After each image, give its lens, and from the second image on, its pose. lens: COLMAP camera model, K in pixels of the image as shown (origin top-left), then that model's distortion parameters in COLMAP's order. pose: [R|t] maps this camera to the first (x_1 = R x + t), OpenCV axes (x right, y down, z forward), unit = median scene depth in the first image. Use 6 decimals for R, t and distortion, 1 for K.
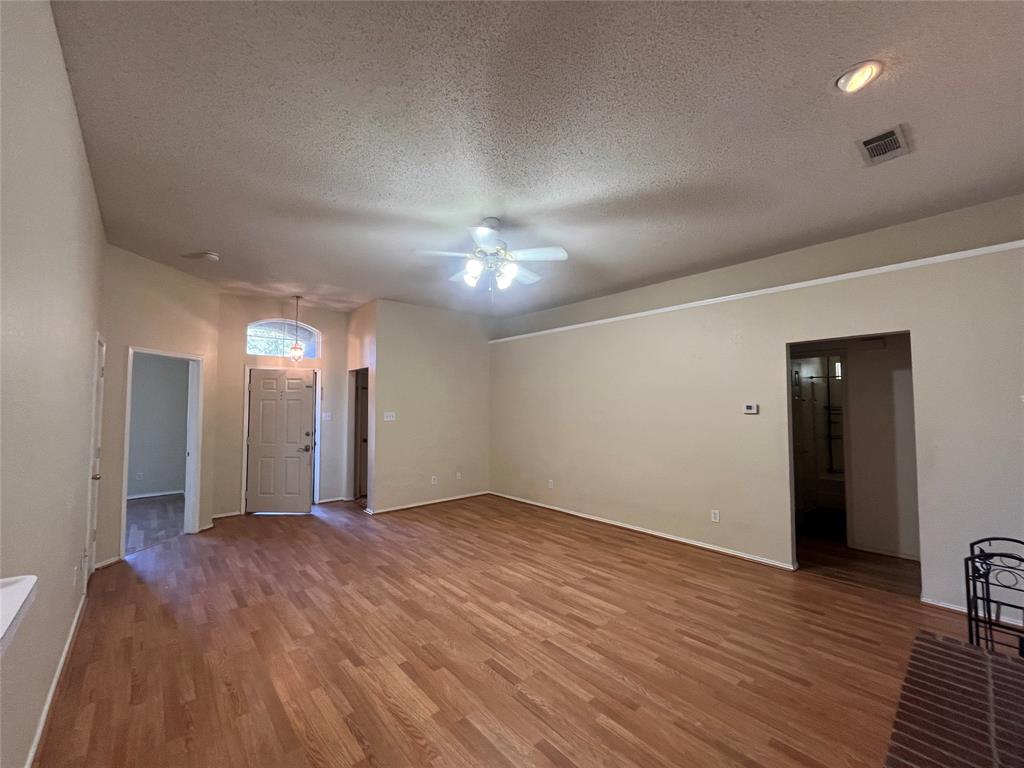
lens RADIAL K [[414.8, 0, 510.6], [0, 414.8, 386.9], [0, 0, 1]] dist [-0.004057, -0.000597]
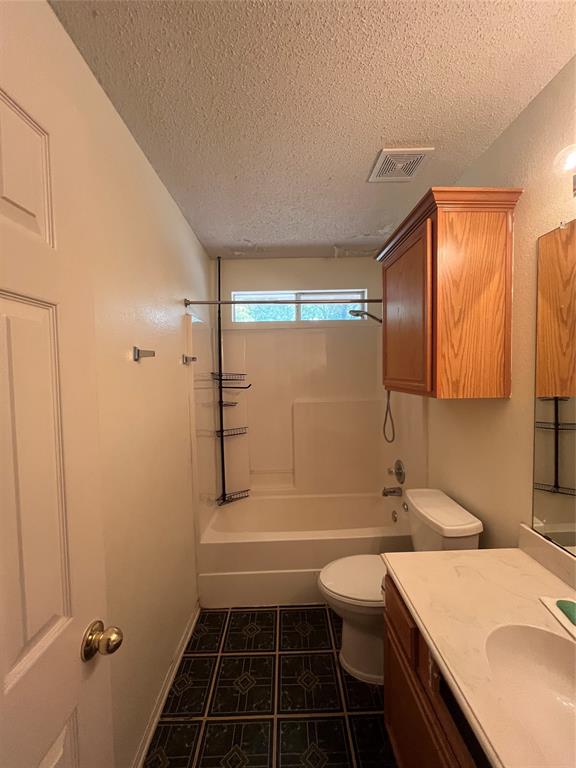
lens RADIAL K [[311.1, 0, 287.1], [0, 311.1, 386.1], [0, 0, 1]] dist [-0.004057, -0.000597]
pose [[0.644777, -0.039603, 0.763344, 0.863071], [-0.017578, 0.997625, 0.066606, 0.057720], [-0.764168, -0.056364, 0.642550, 1.124756]]
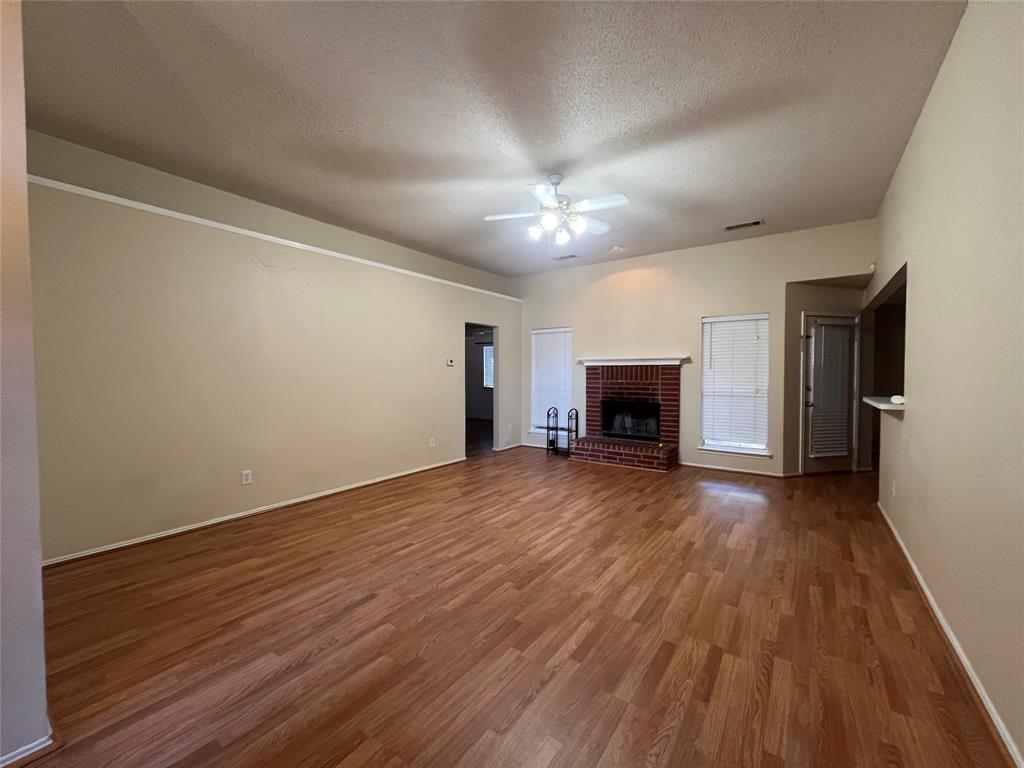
lens RADIAL K [[414.8, 0, 509.4], [0, 414.8, 385.9], [0, 0, 1]] dist [-0.004057, -0.000597]
pose [[-0.224510, -0.028784, 0.974047, -0.943906], [-0.041025, 0.998957, 0.020064, 0.101799], [-0.973608, -0.035456, -0.225456, 1.173557]]
